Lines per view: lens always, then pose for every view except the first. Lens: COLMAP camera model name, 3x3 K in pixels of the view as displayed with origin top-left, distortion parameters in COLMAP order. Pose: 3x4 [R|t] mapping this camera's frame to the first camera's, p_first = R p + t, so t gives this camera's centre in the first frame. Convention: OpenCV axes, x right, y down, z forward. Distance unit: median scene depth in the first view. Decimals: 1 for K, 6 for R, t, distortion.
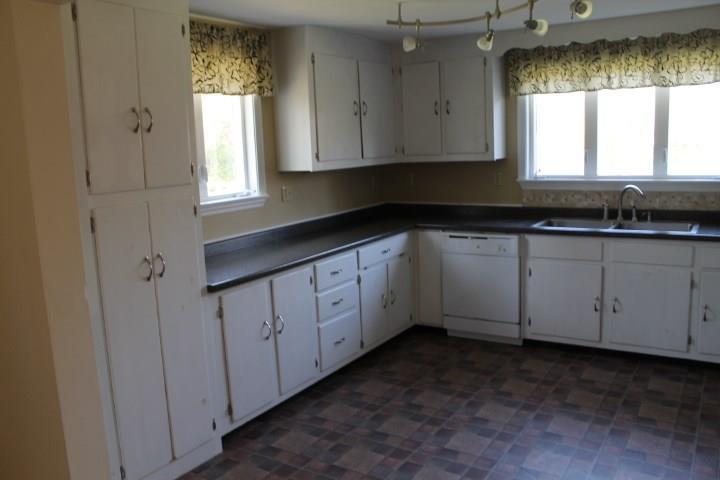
lens RADIAL K [[607.5, 0, 360.0], [0, 607.5, 240.0], [0, 0, 1]] dist [-0.168005, 0.153711]
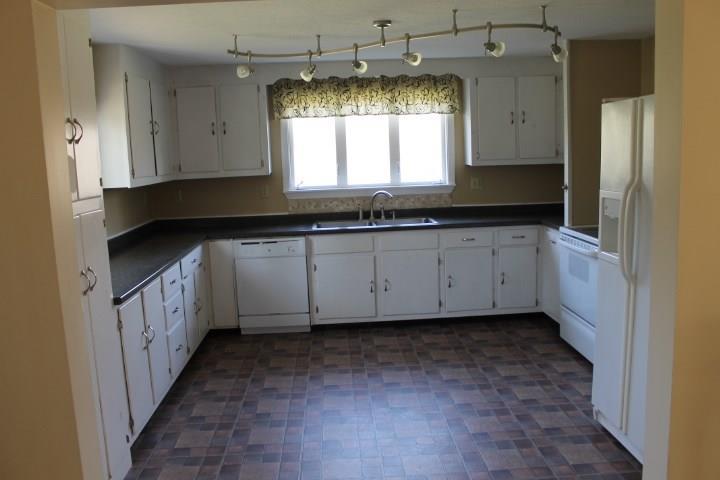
lens RADIAL K [[607.5, 0, 360.0], [0, 607.5, 240.0], [0, 0, 1]] dist [-0.168005, 0.153711]
pose [[0.813008, -0.072897, 0.577671, -0.331357], [0.094977, 0.995447, -0.008053, 0.017930], [-0.574454, 0.061412, 0.816230, -0.031599]]
